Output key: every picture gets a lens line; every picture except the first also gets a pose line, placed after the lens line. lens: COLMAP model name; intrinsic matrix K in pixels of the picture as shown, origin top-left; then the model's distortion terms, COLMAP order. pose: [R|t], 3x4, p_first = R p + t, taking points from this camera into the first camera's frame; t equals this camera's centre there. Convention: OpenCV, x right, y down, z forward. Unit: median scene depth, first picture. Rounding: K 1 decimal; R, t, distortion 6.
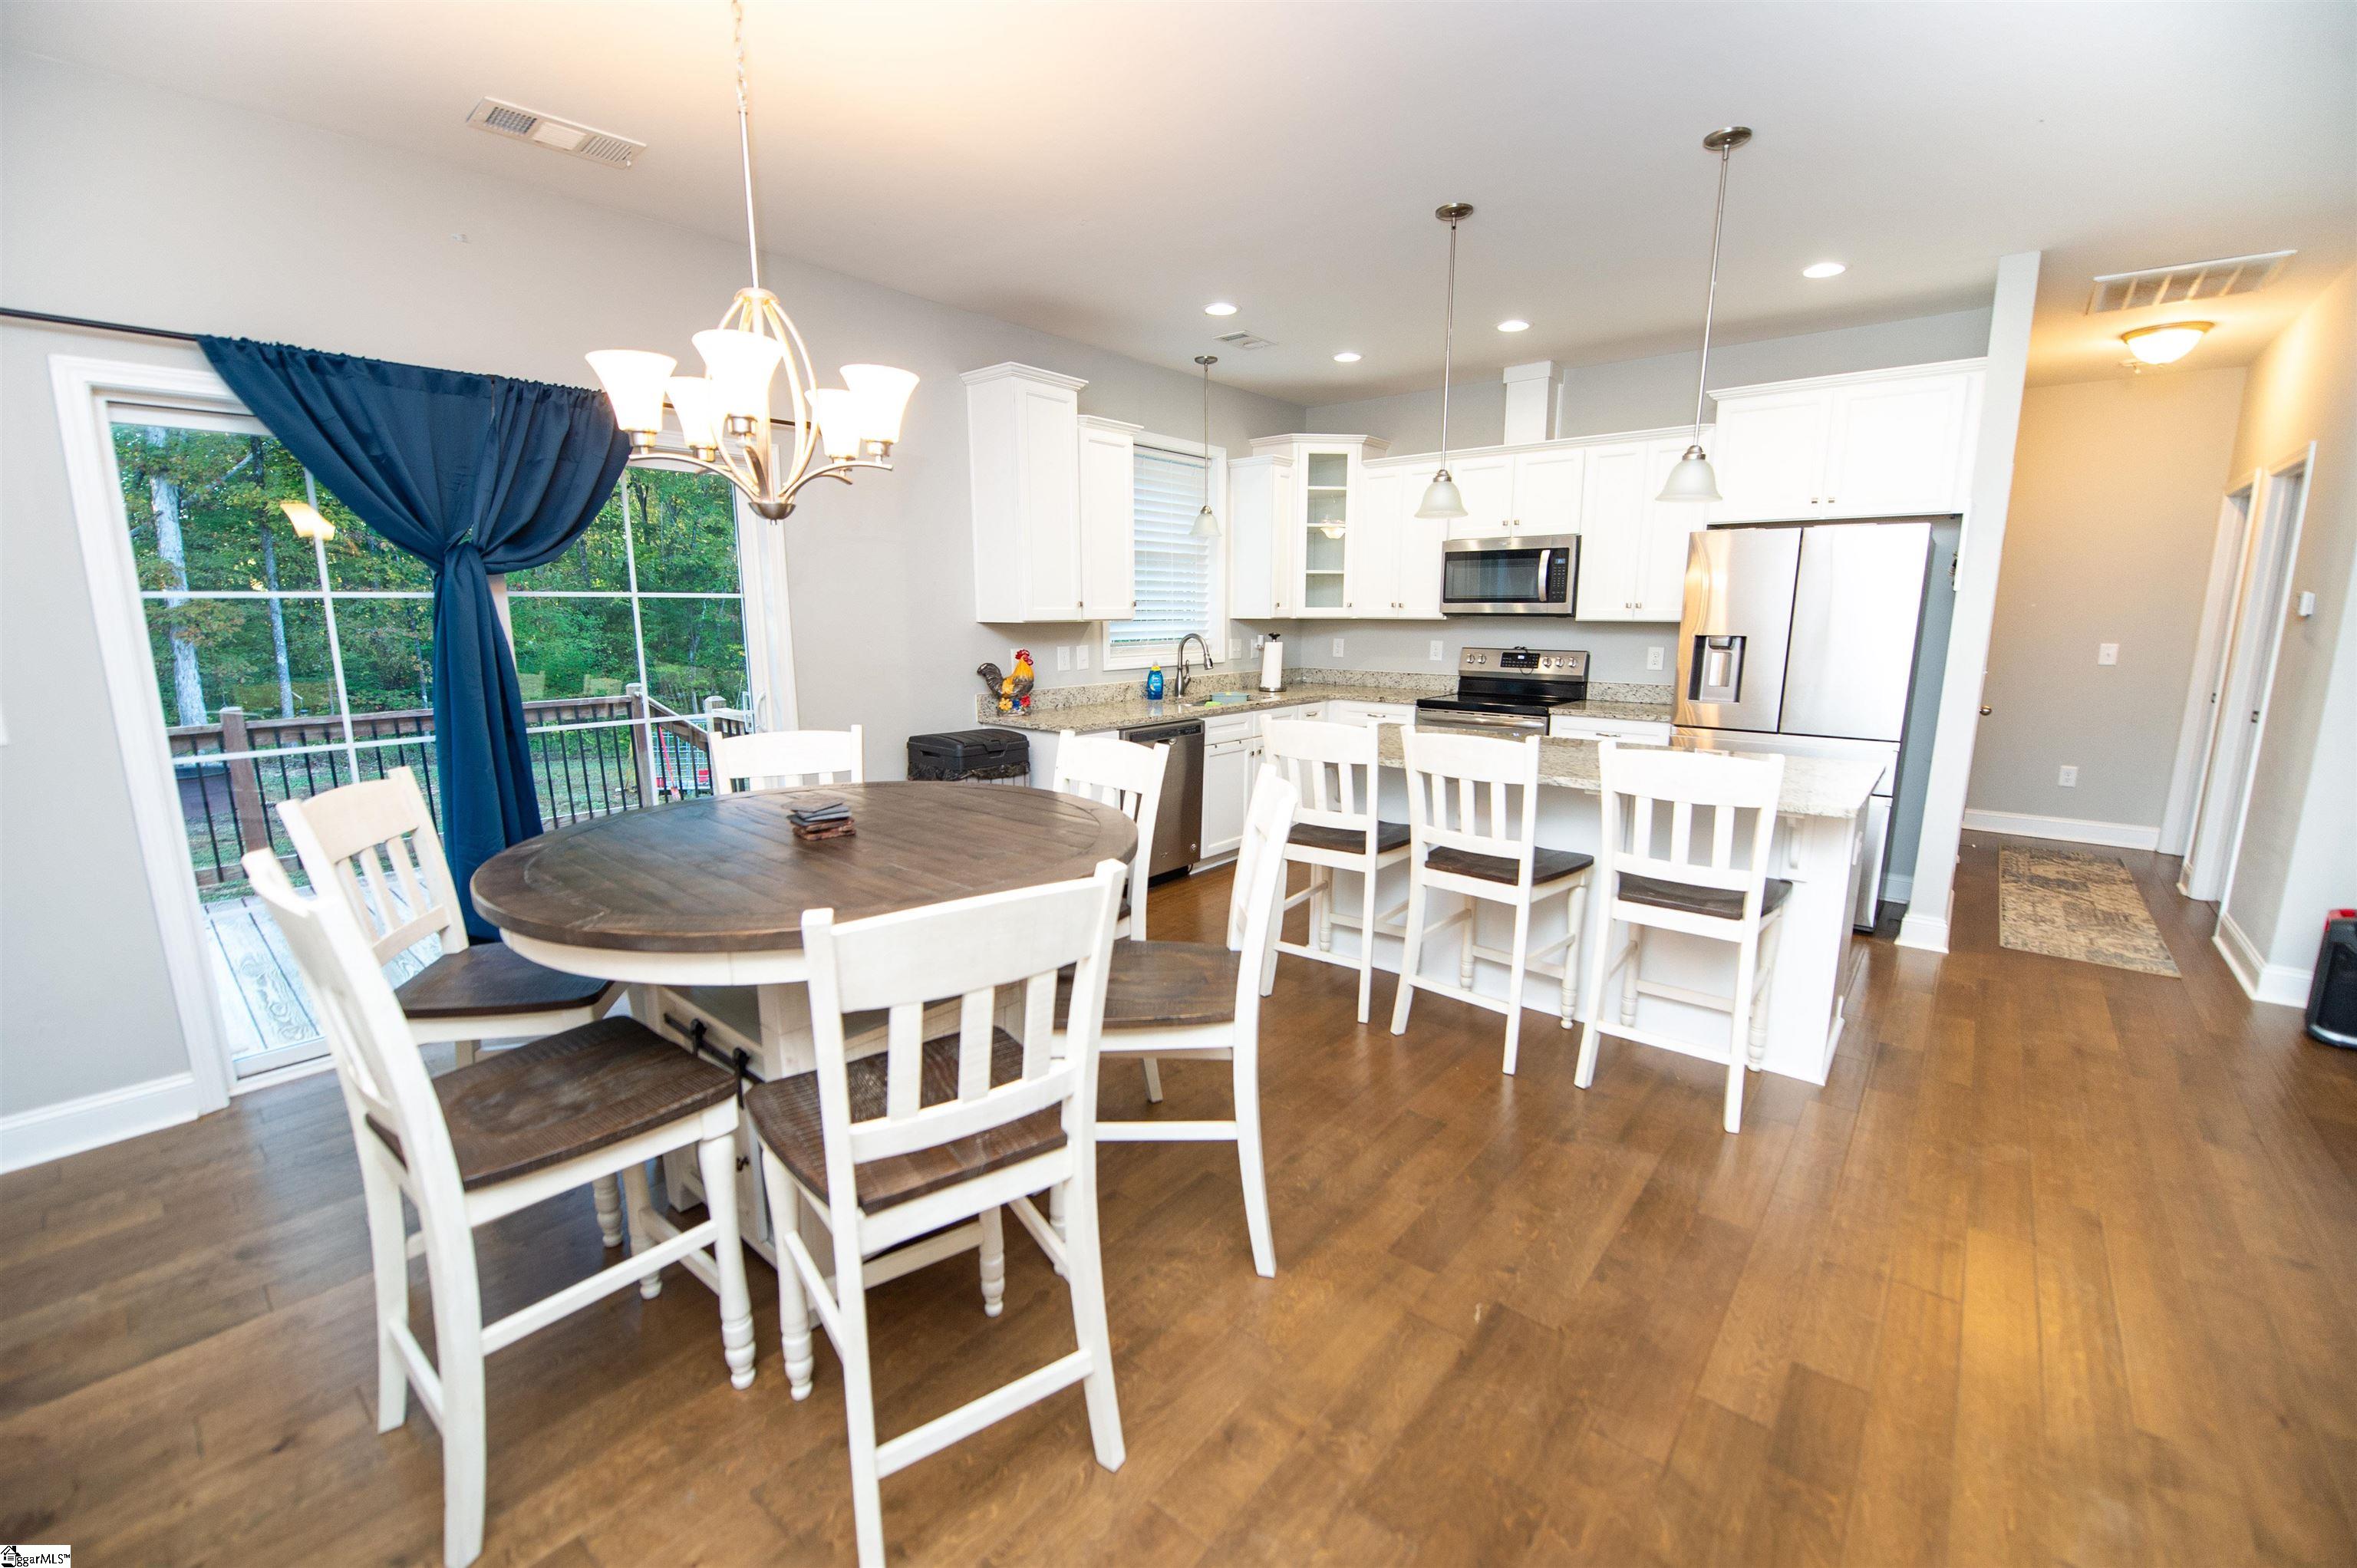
lens RADIAL K [[941.9, 0, 1178.8], [0, 941.9, 781.9], [0, 0, 1]] dist [-0.015787, -0.000204]
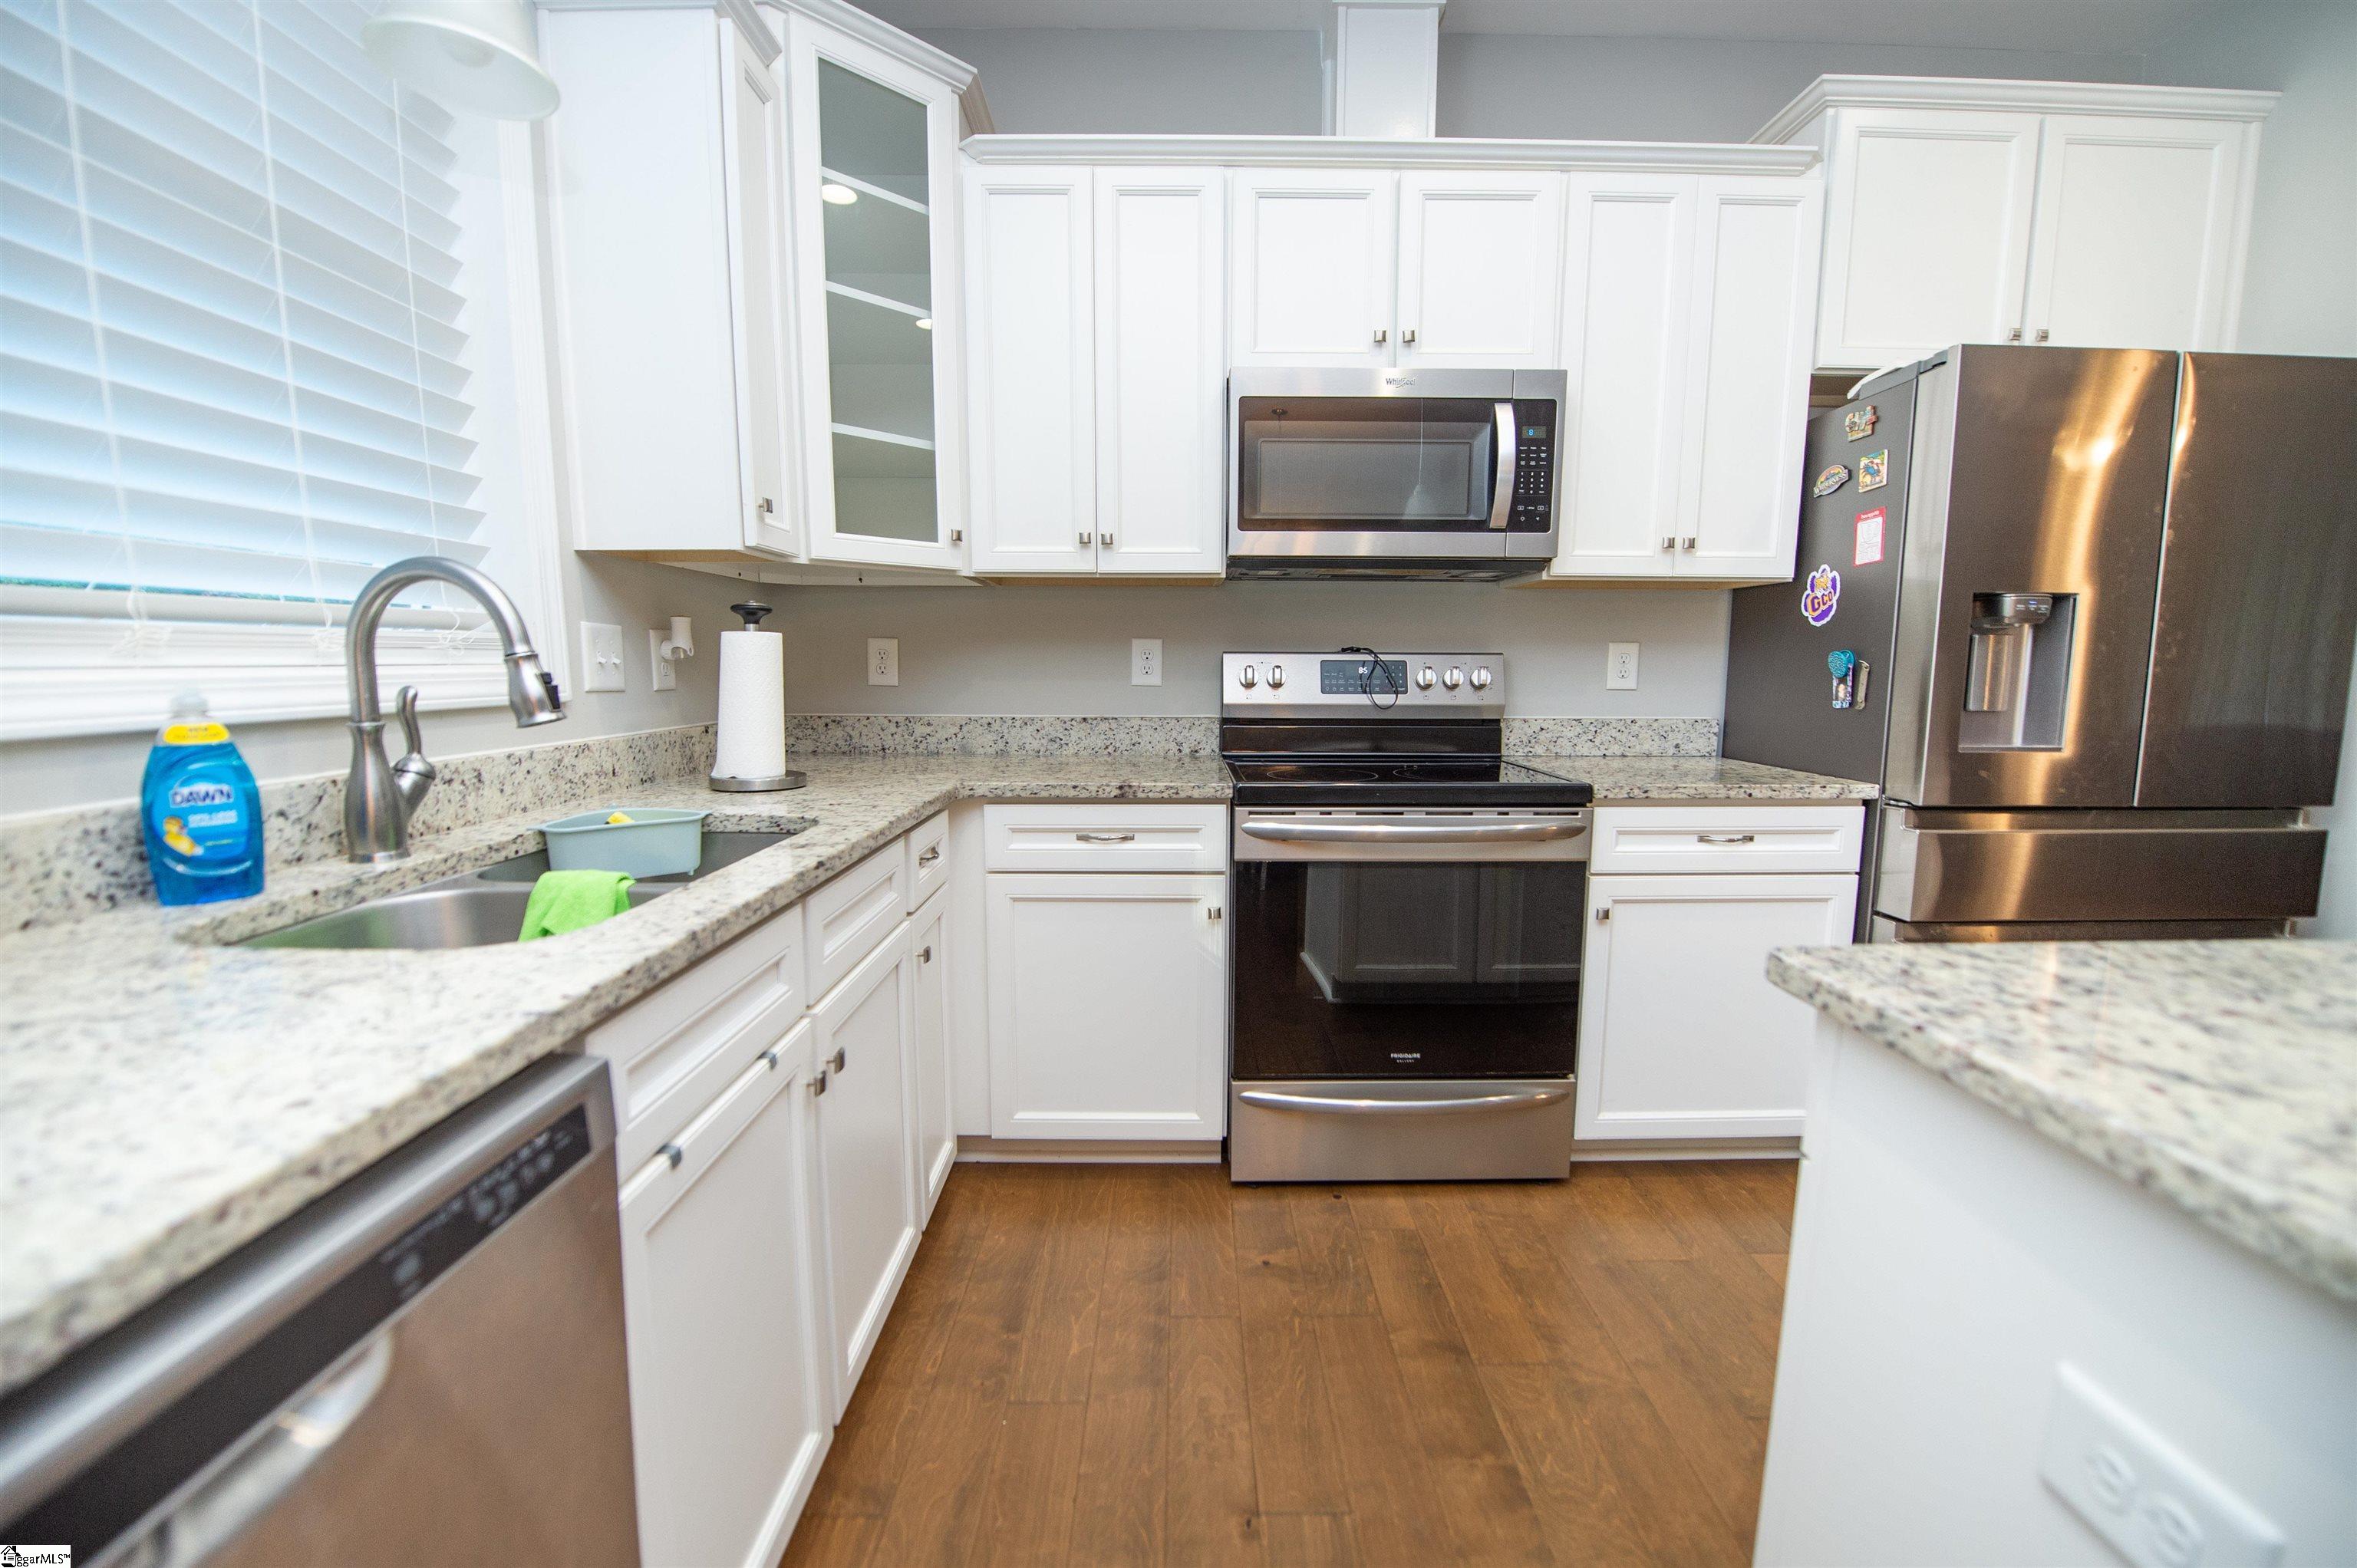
lens RADIAL K [[941.9, 0, 1185.7], [0, 941.9, 775.5], [0, 0, 1]] dist [-0.015787, -0.000204]
pose [[0.754296, -0.076328, 0.652083, 0.002977], [0.113646, 0.993405, -0.015180, -0.085436], [-0.646624, 0.085557, 0.757996, 0.718067]]
